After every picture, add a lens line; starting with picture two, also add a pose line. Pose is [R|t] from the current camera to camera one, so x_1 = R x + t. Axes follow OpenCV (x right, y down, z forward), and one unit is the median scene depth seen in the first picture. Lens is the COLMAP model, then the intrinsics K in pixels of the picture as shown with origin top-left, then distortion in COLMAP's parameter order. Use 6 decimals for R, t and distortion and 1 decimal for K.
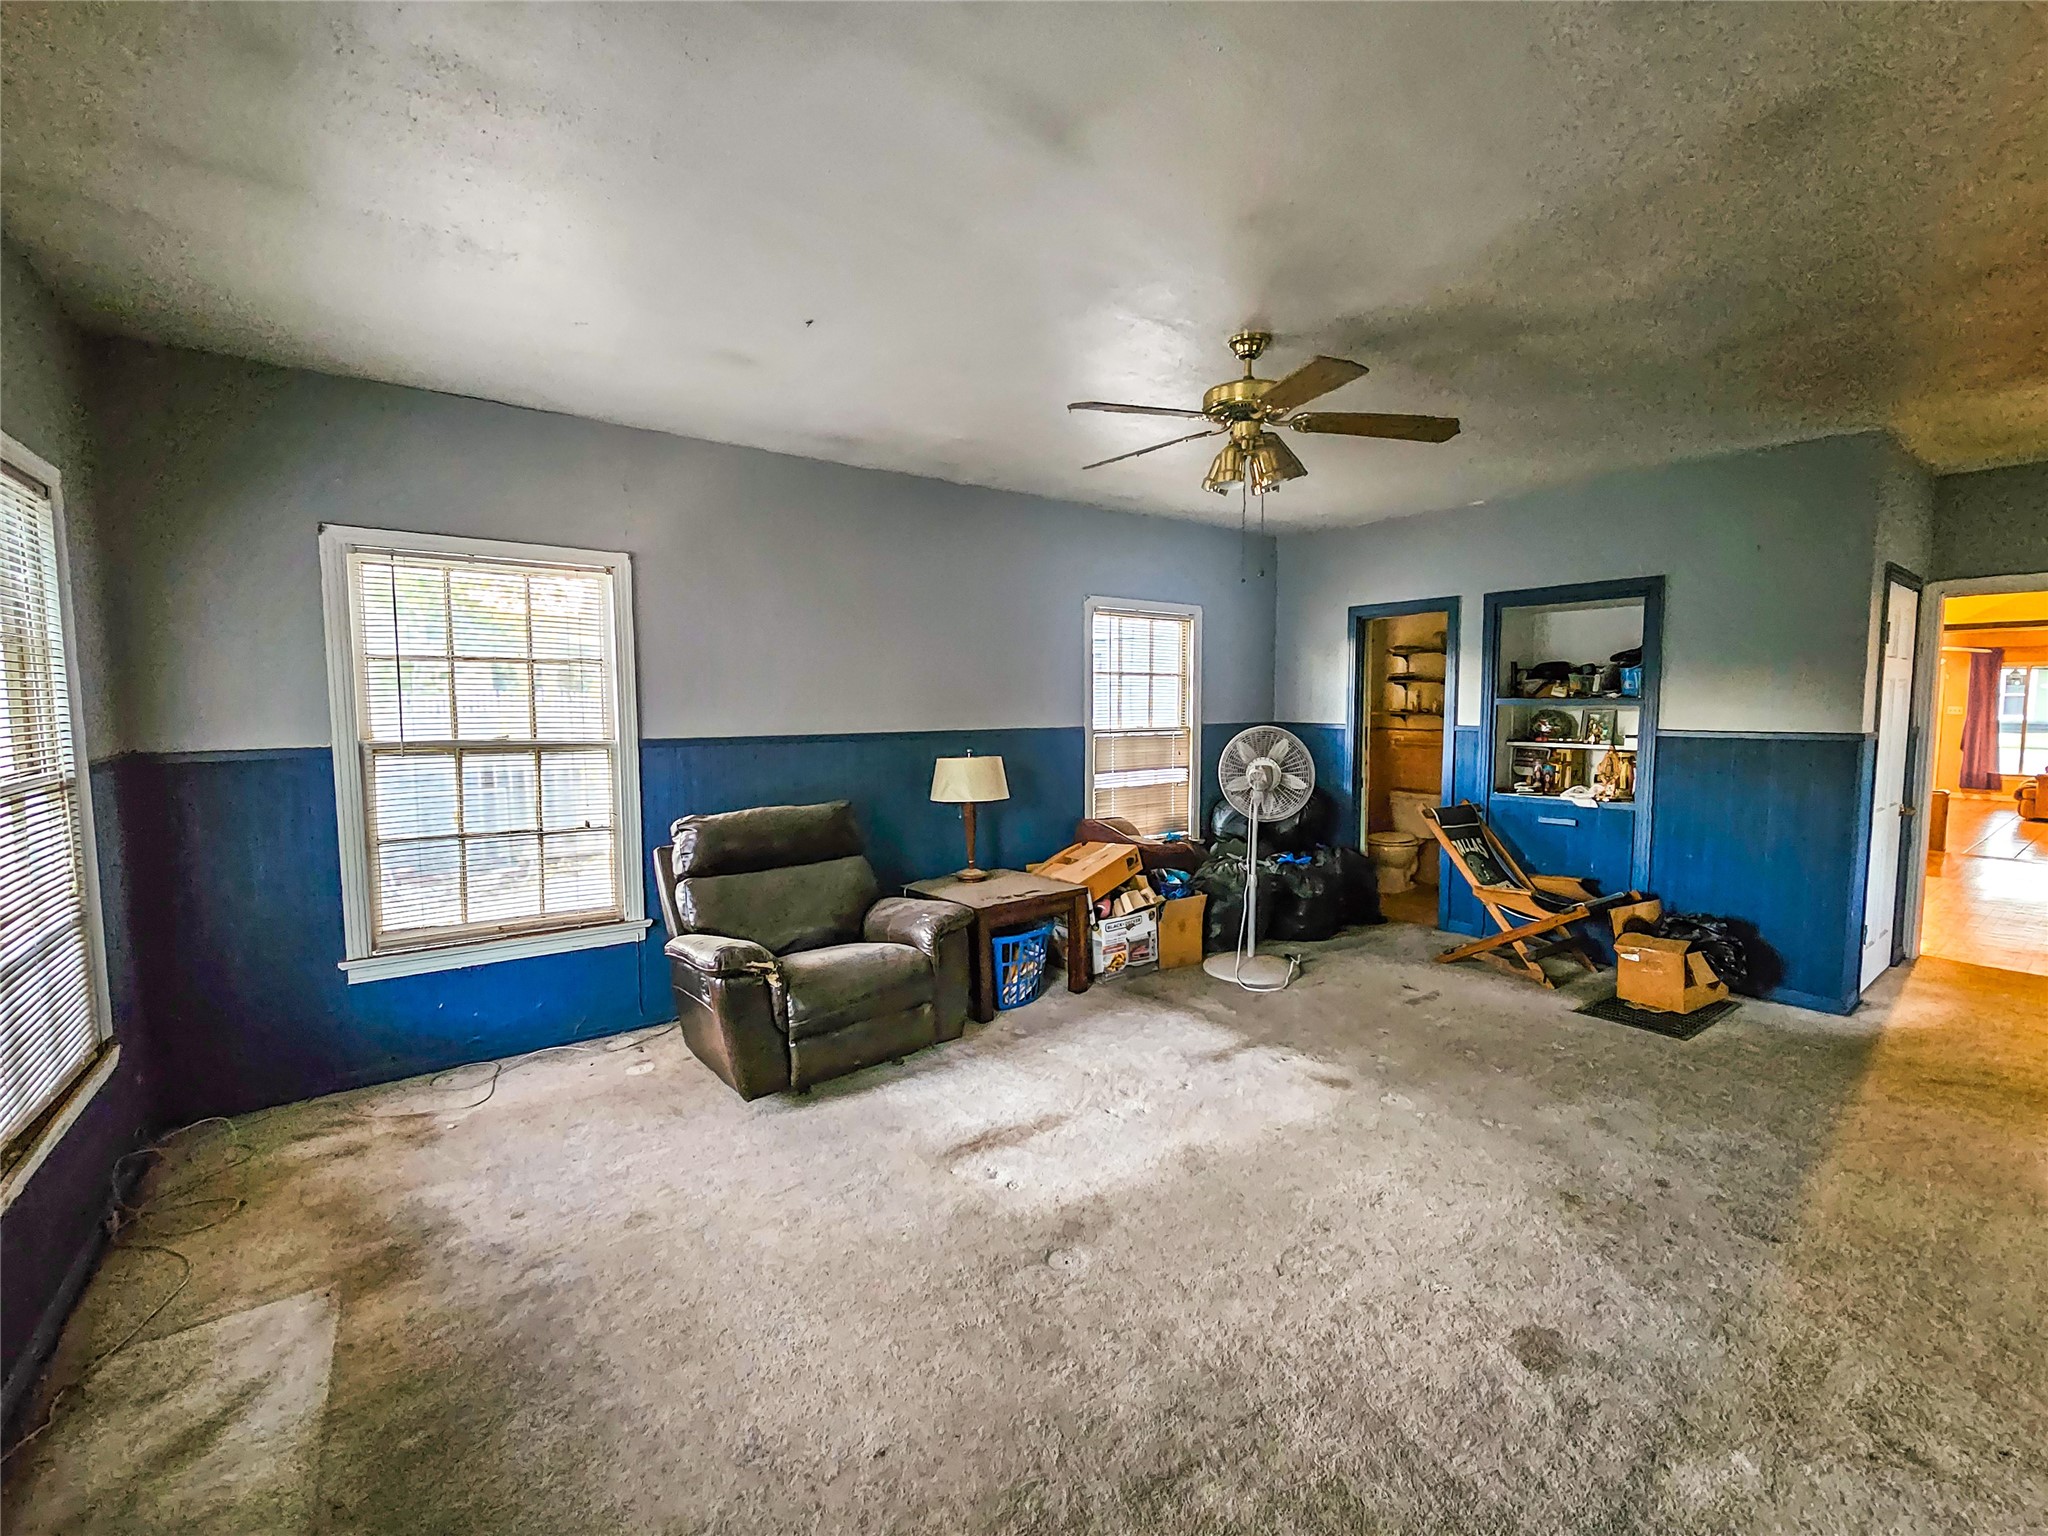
lens RADIAL K [[847.4, 0, 1034.9], [0, 847.4, 765.6], [0, 0, 1]] dist [-0.001838, 0.000022]
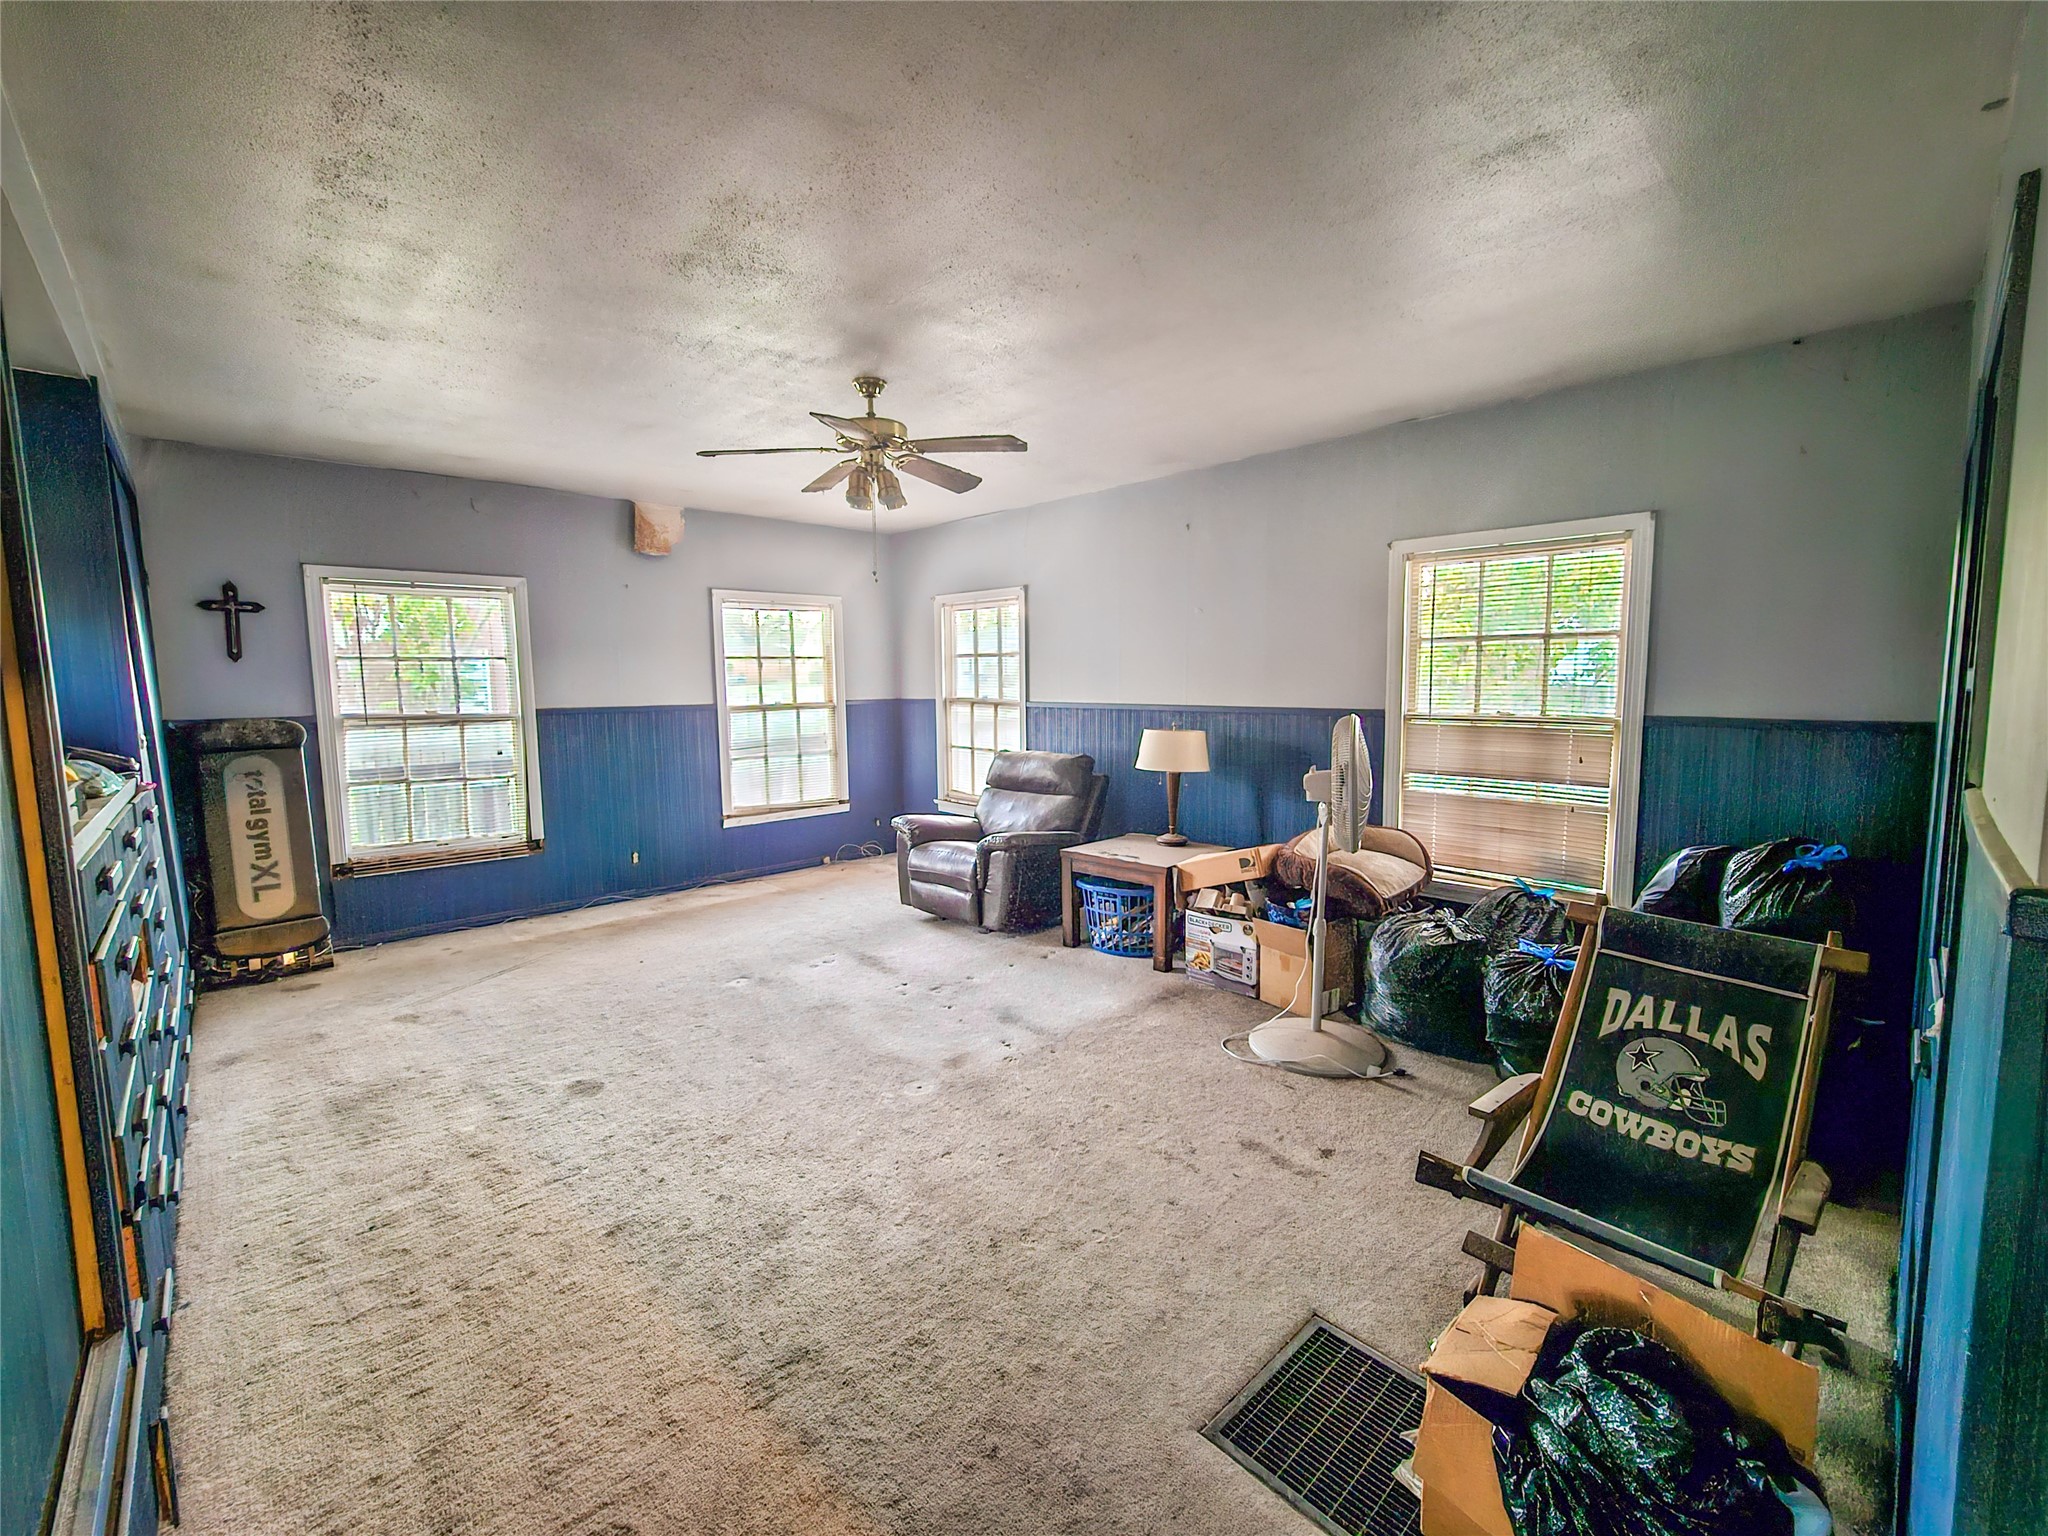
lens RADIAL K [[847.4, 0, 1038.0], [0, 847.4, 763.7], [0, 0, 1]] dist [-0.001838, 0.000022]
pose [[0.135013, 0.098157, -0.985970, 1.287154], [-0.072112, 0.993416, 0.089024, -0.068351], [0.988216, 0.059081, 0.141202, 0.914110]]
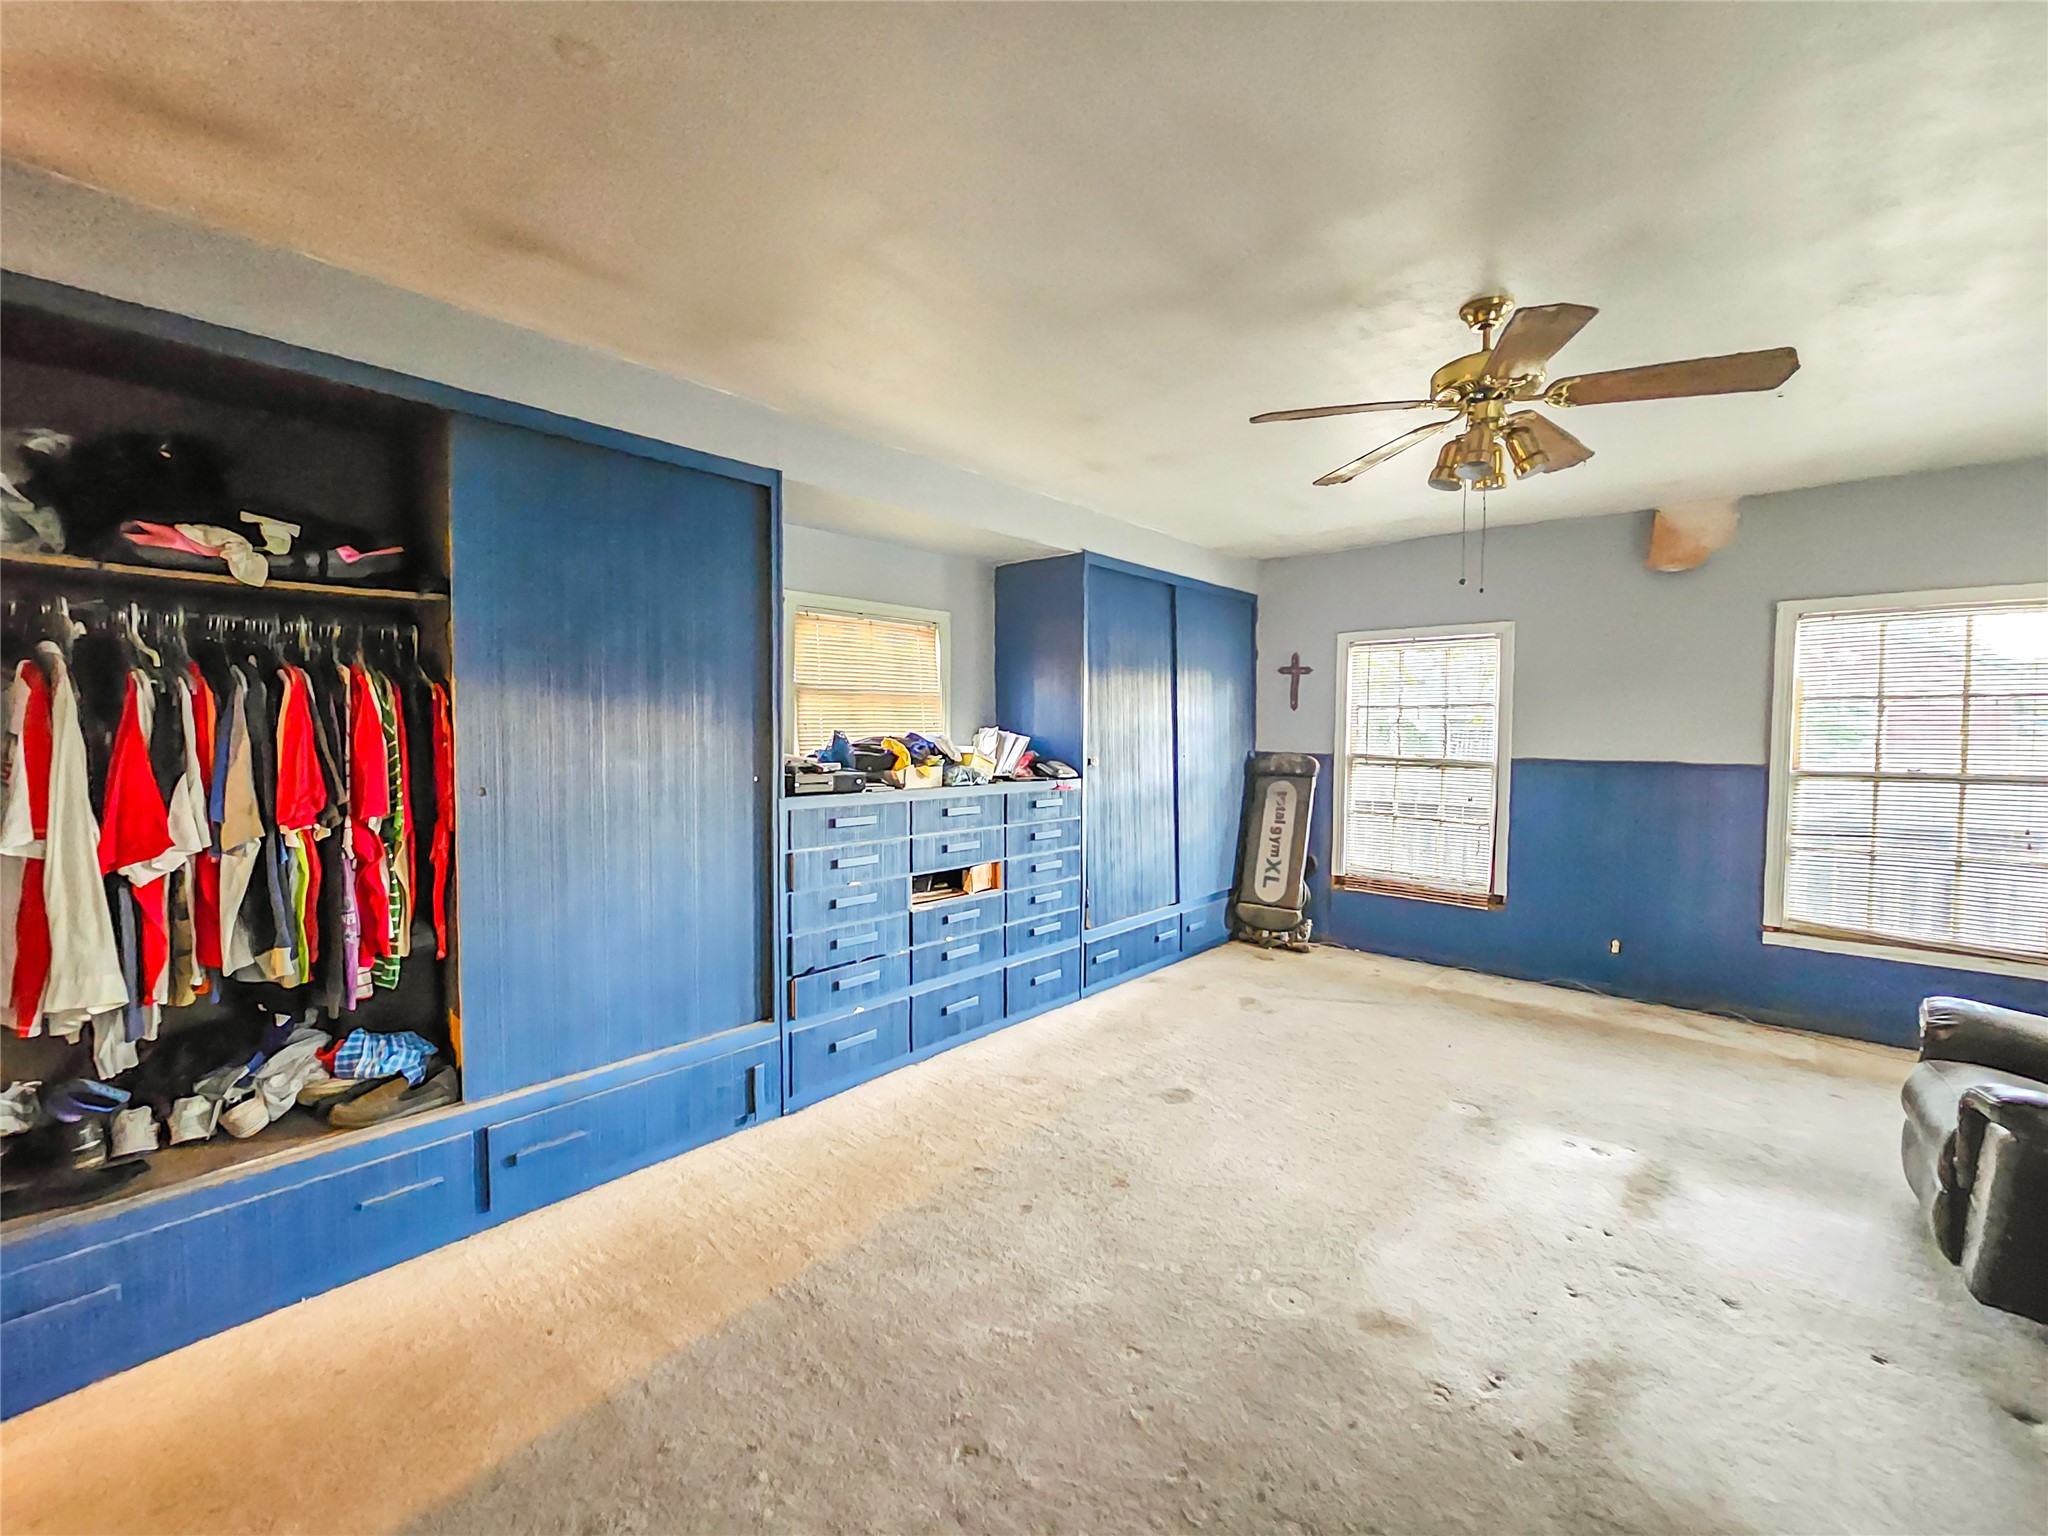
lens RADIAL K [[847.4, 0, 1033.0], [0, 847.4, 758.9], [0, 0, 1]] dist [-0.001838, 0.000022]
pose [[-0.976339, 0.003075, -0.216223, 0.736178], [-0.023775, 0.992311, 0.121464, -0.122375], [0.214934, 0.123730, -0.968759, 1.480035]]
